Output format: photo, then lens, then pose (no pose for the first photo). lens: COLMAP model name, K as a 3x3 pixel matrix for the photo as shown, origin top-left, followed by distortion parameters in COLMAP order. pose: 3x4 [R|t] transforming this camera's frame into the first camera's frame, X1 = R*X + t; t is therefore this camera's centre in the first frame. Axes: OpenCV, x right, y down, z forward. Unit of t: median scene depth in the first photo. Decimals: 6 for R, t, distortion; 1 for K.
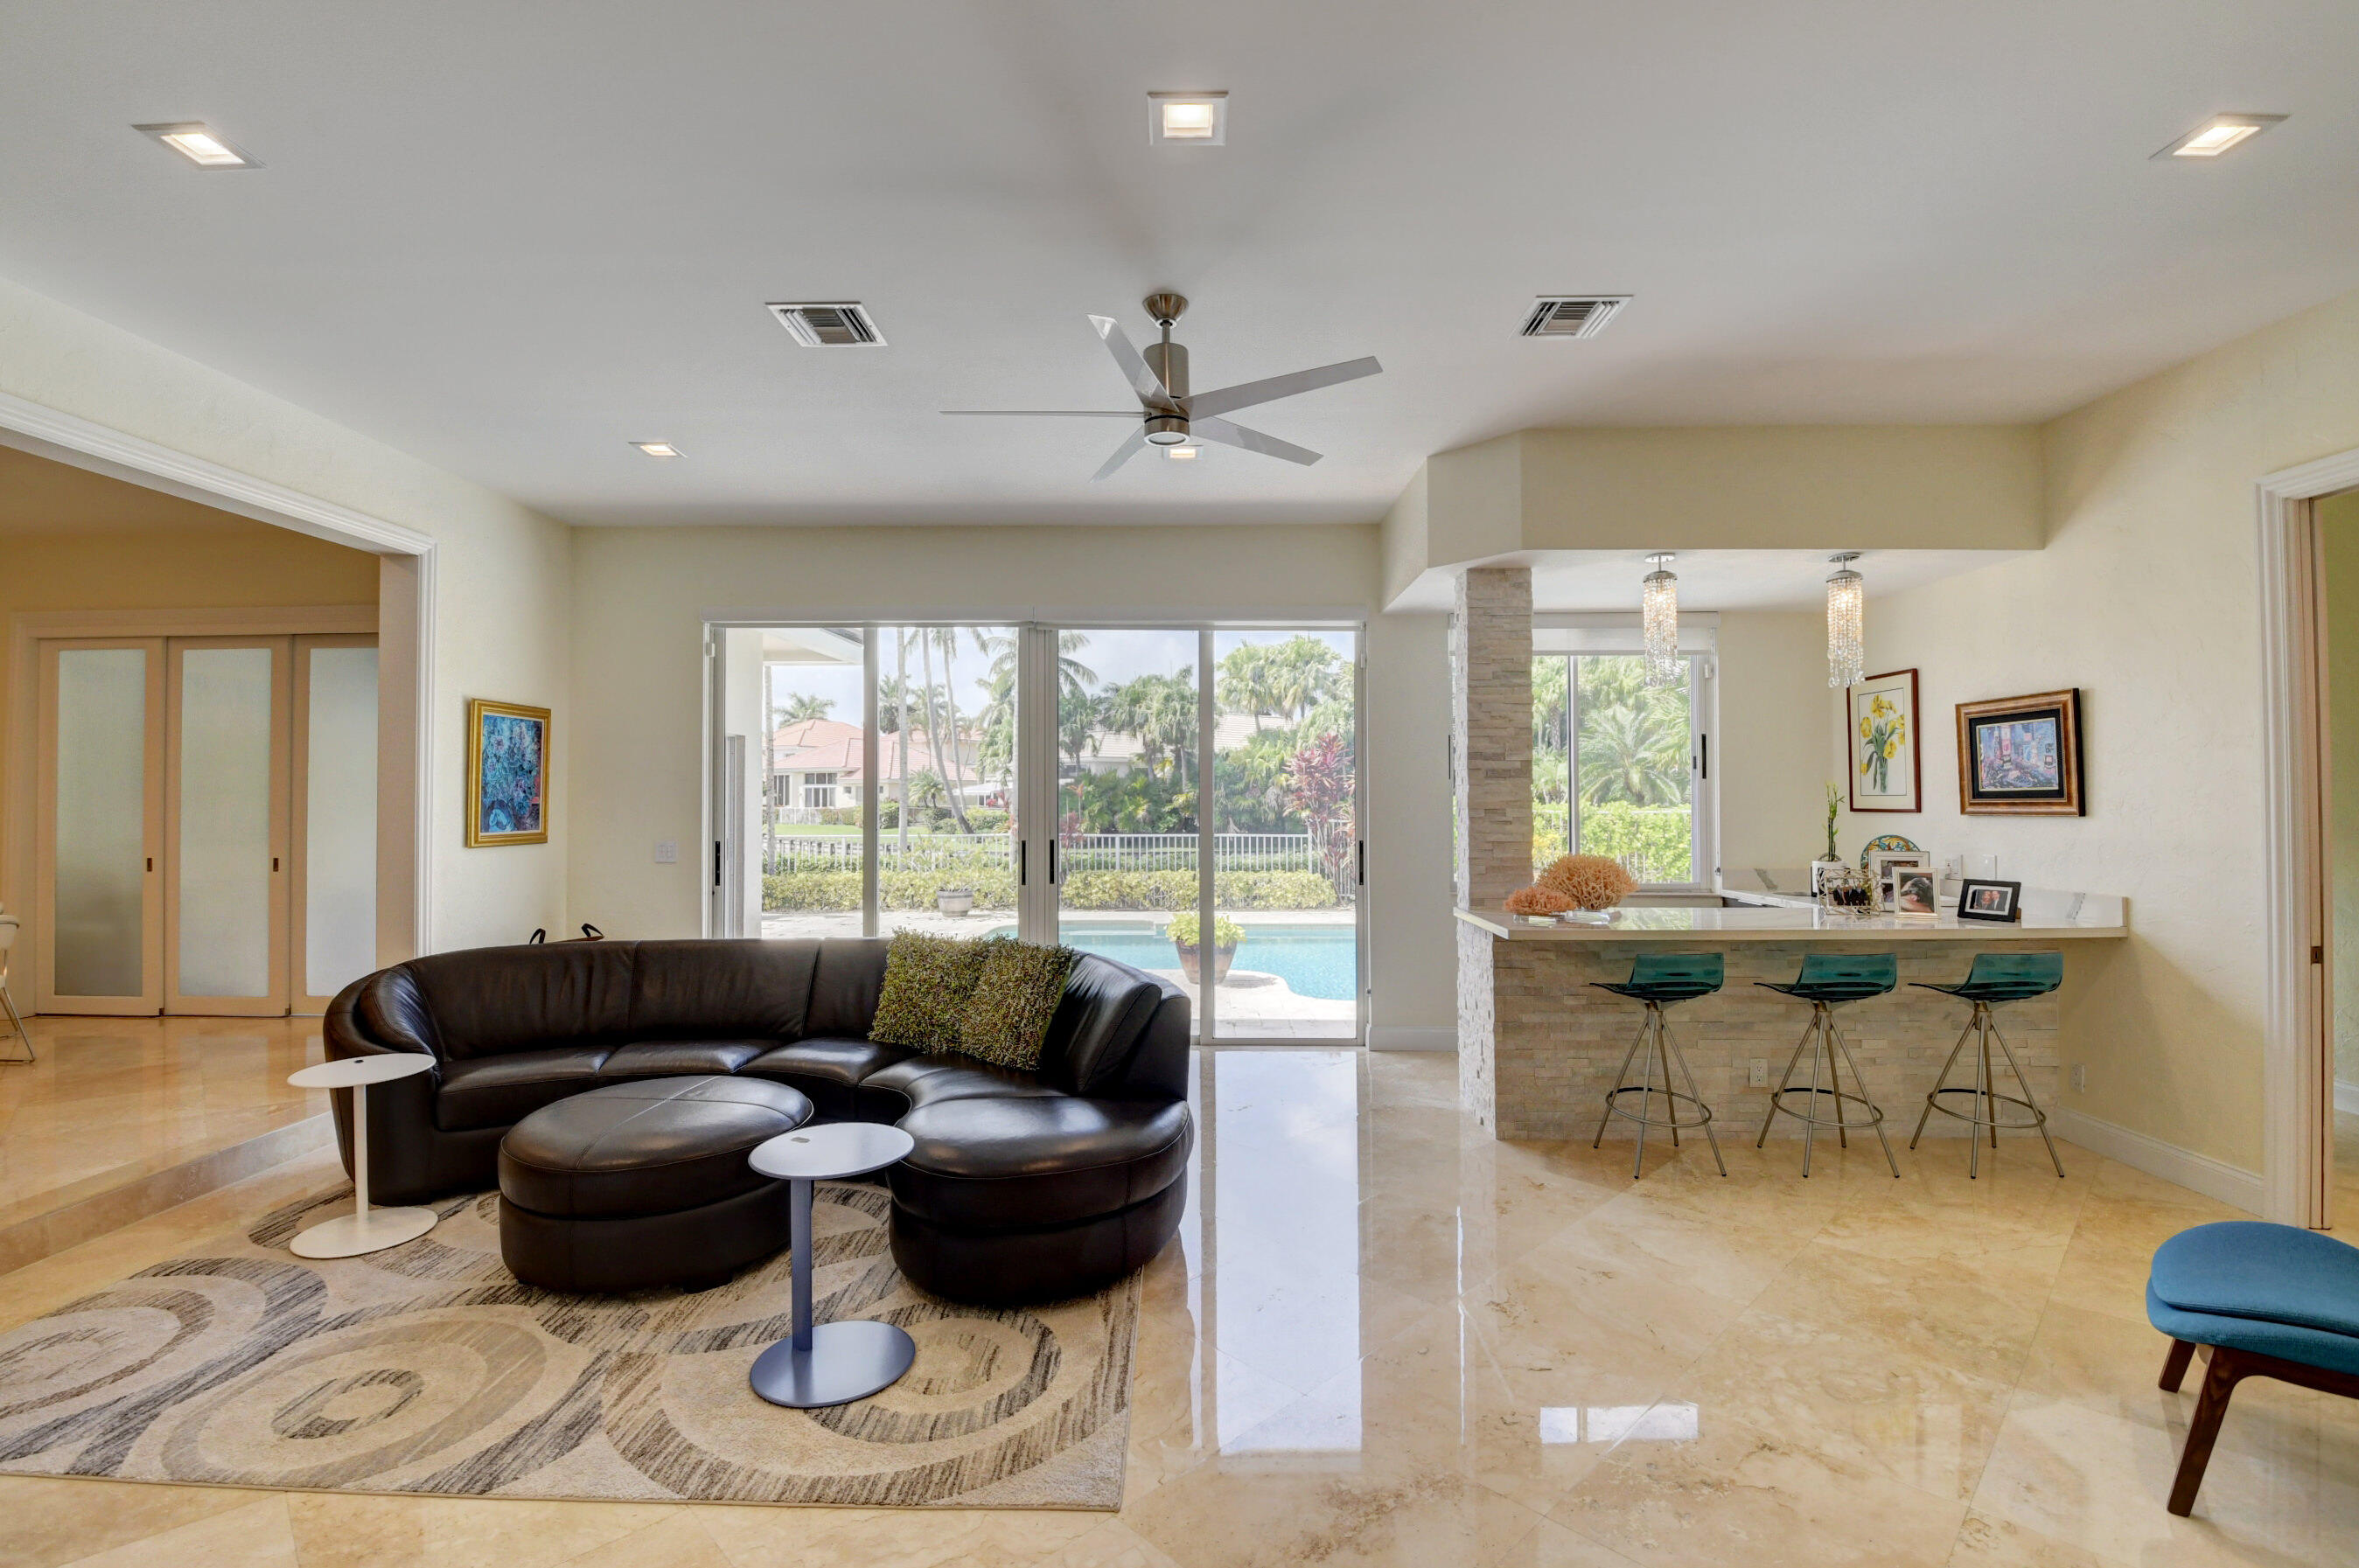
lens RADIAL K [[1039.3, 0, 1170.4], [0, 1039.3, 776.6], [0, 0, 1]] dist [0.020289, -0.030642]
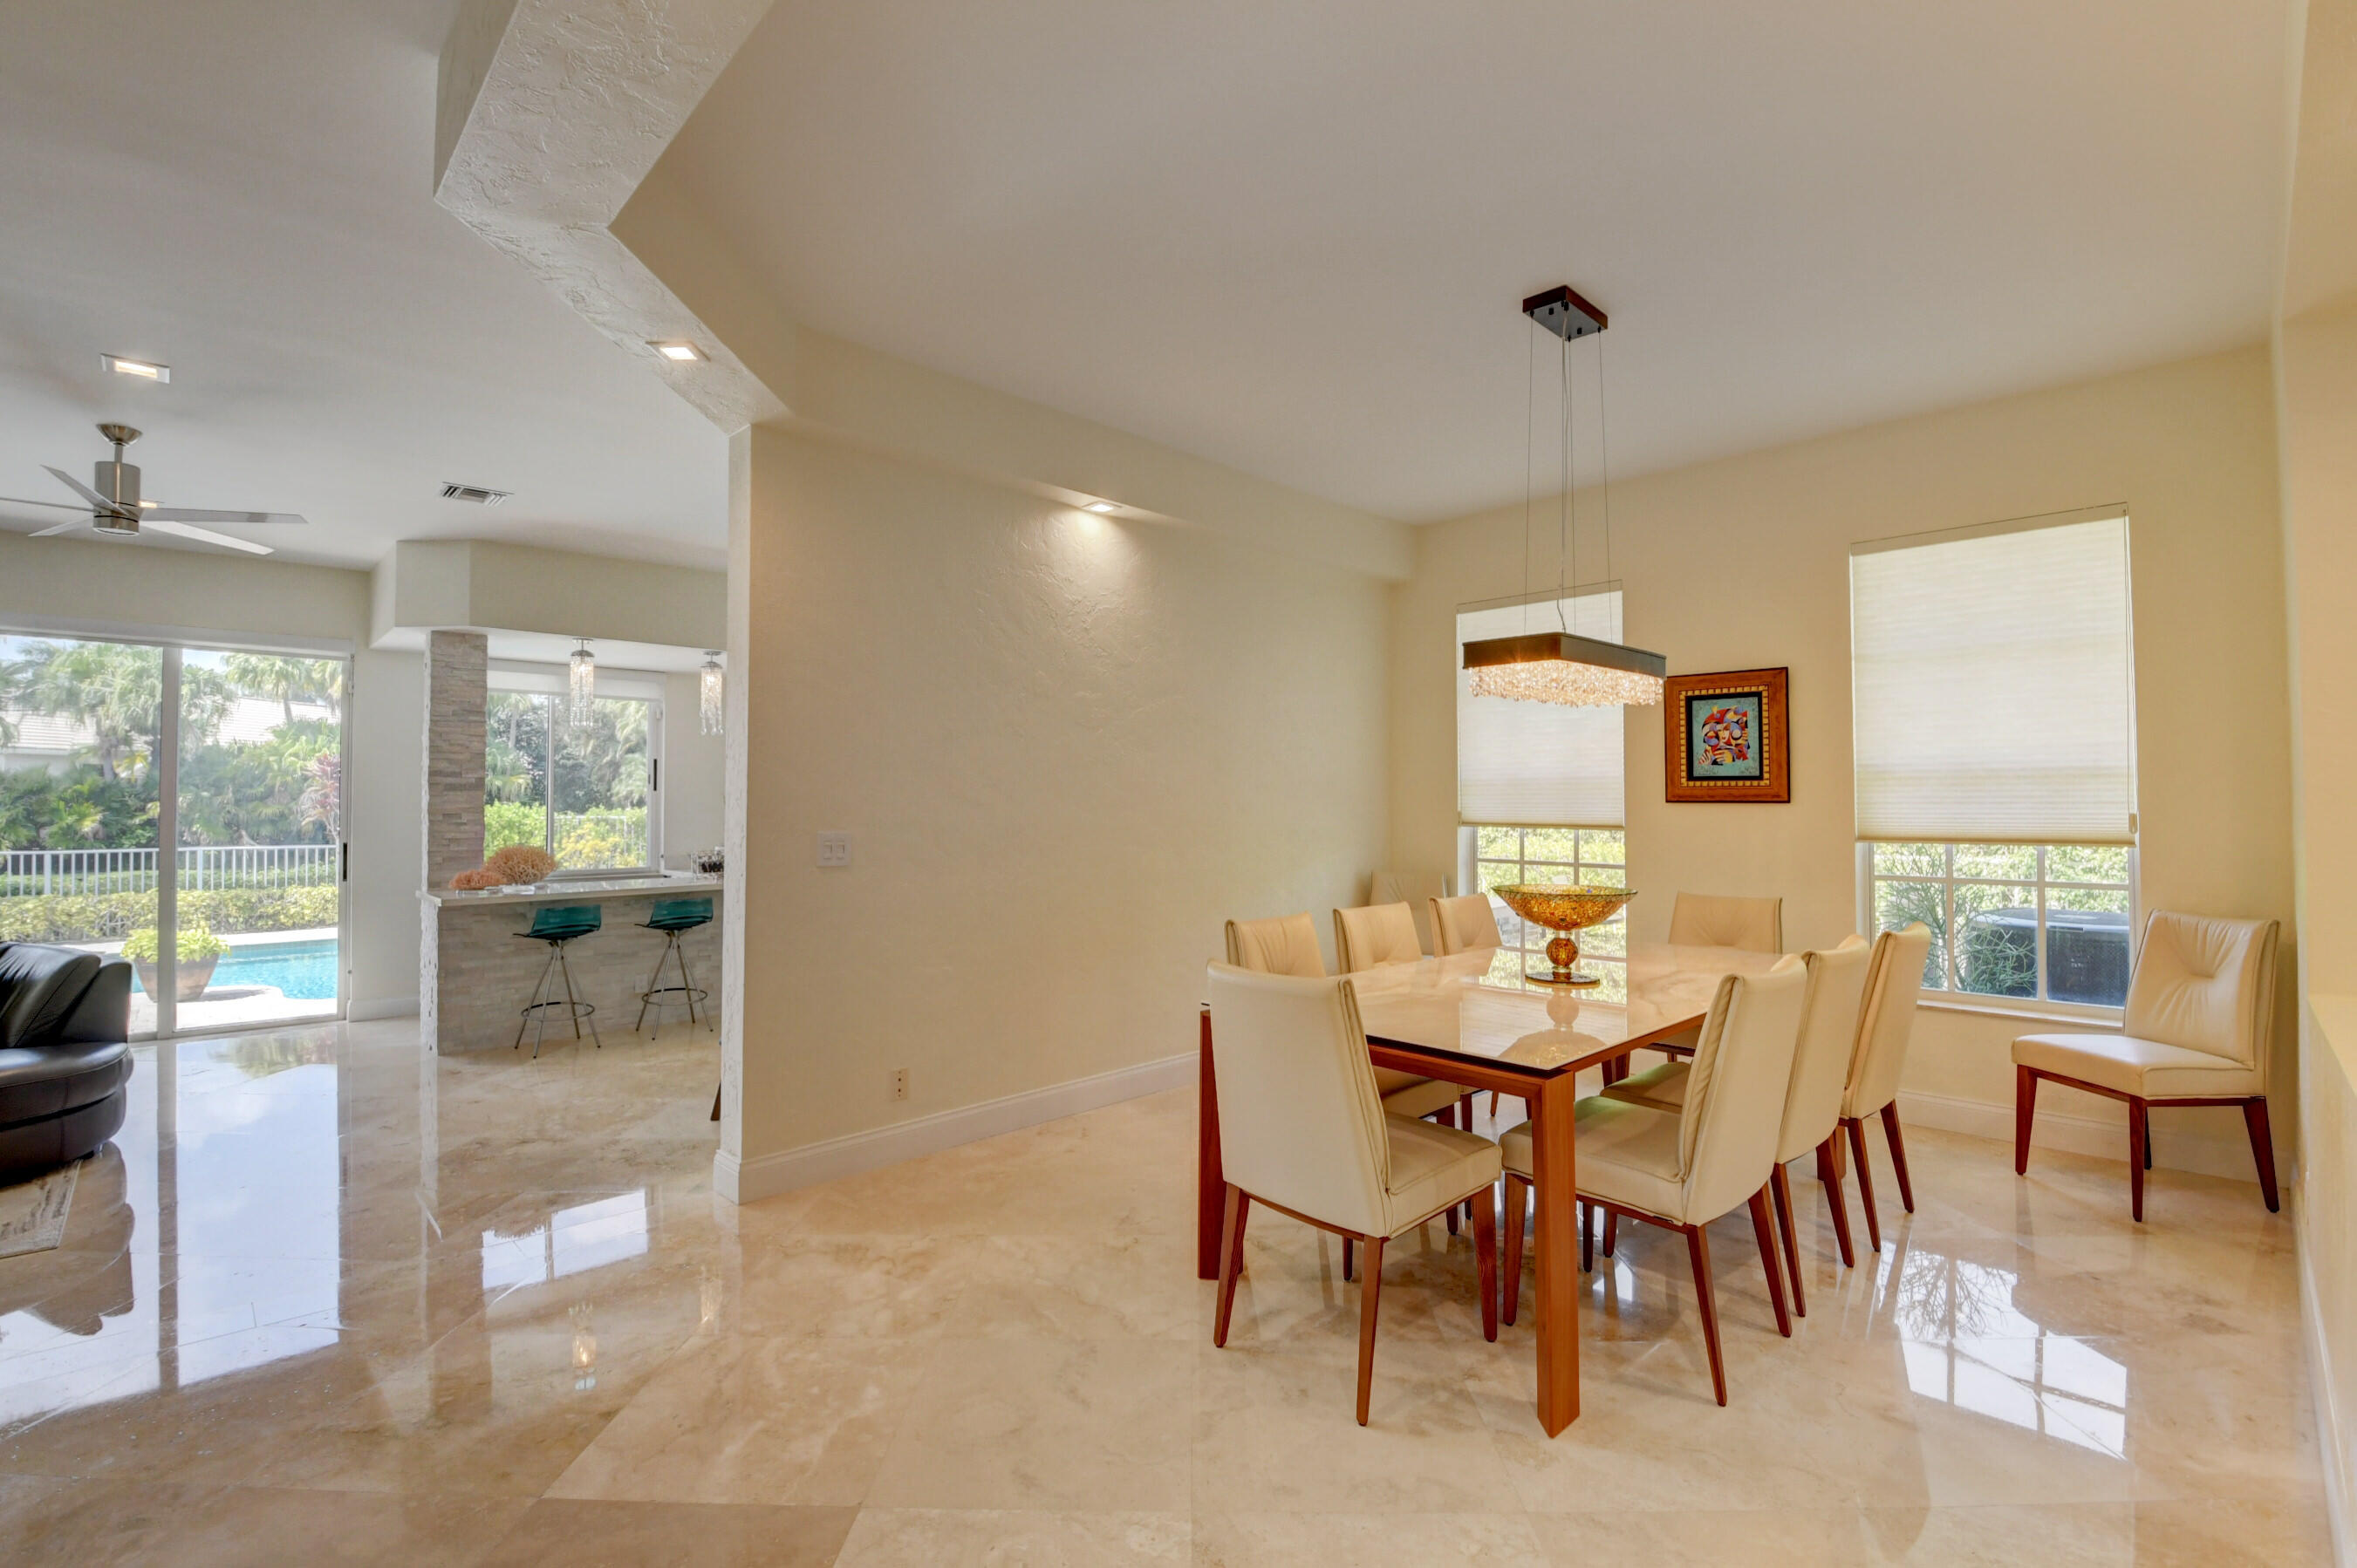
lens RADIAL K [[1055.3, 0, 1193.6], [0, 1055.3, 772.0], [0, 0, 1]] dist [-0.033445, -0.000702]
pose [[0.697529, 0.015553, 0.716387, 0.025122], [-0.009993, 0.999878, -0.011978, -0.016837], [-0.716486, 0.001196, 0.697600, -0.630366]]
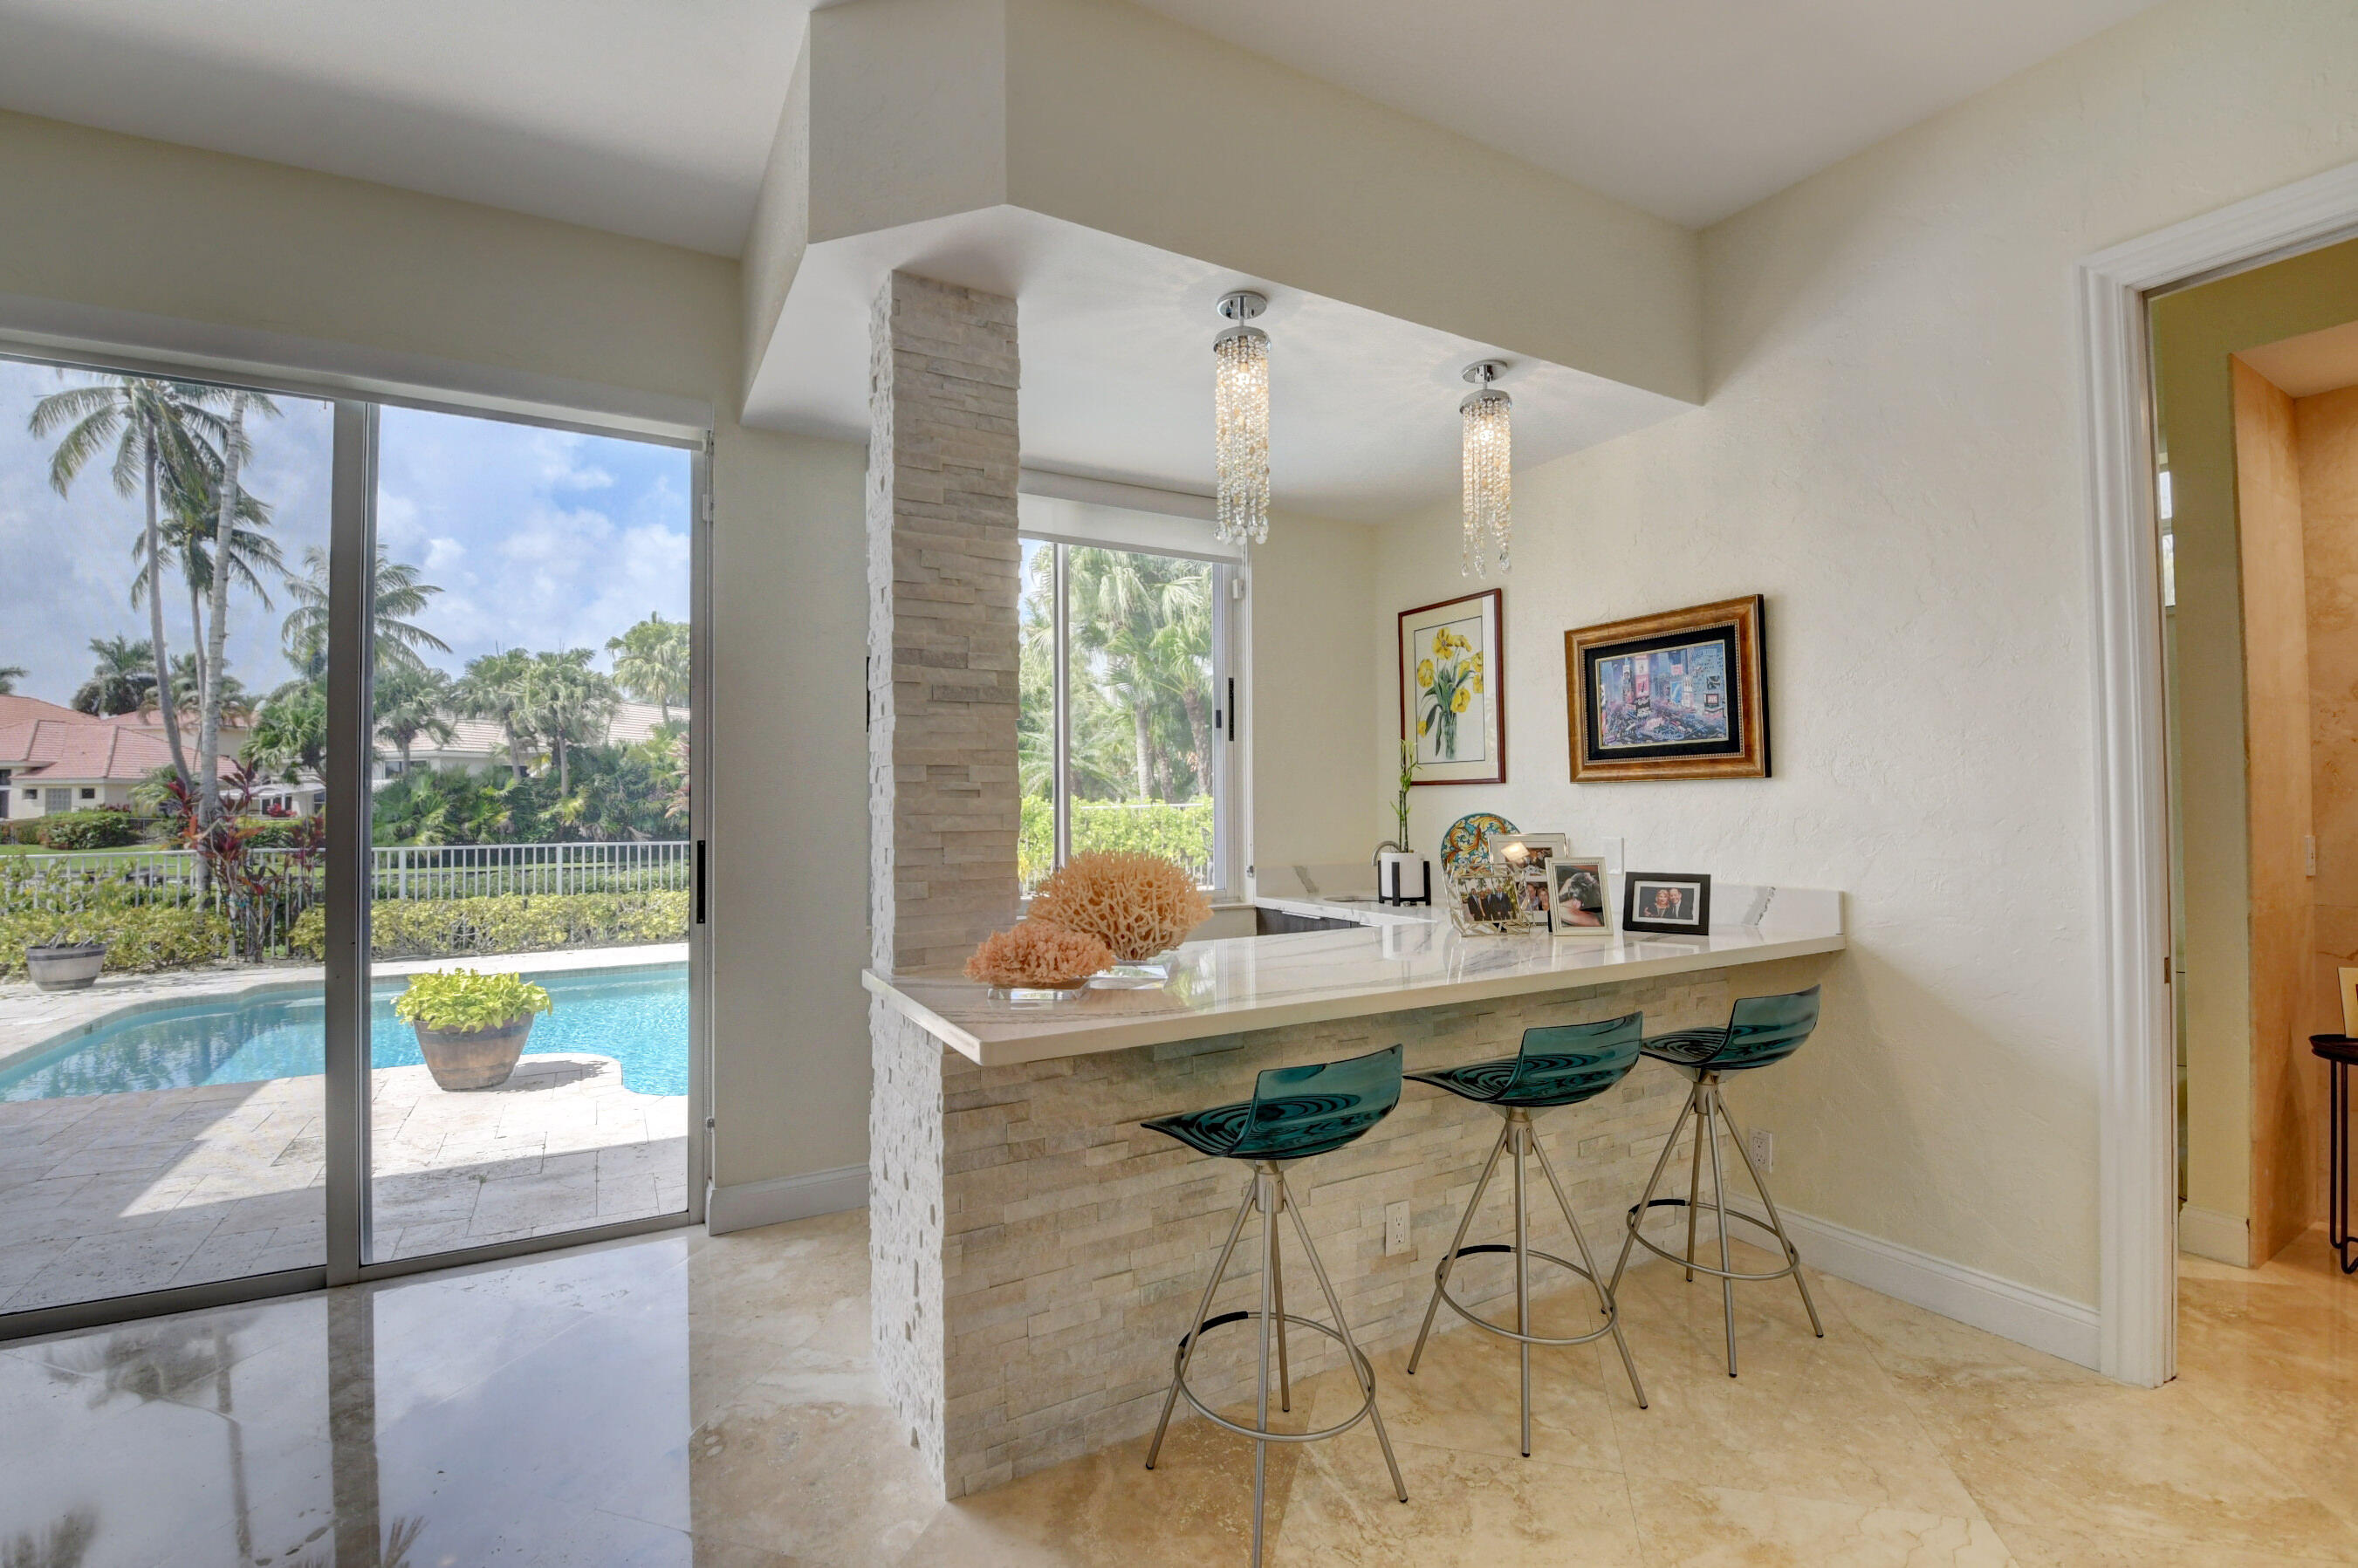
lens RADIAL K [[1040.6, 0, 1168.1], [0, 1040.6, 774.1], [0, 0, 1]] dist [0.004224, -0.017081]
pose [[0.867662, 0.008513, 0.497082, 0.165271], [-0.004606, 0.999948, -0.009085, 0.041107], [-0.497133, 0.005593, 0.867656, 0.545921]]
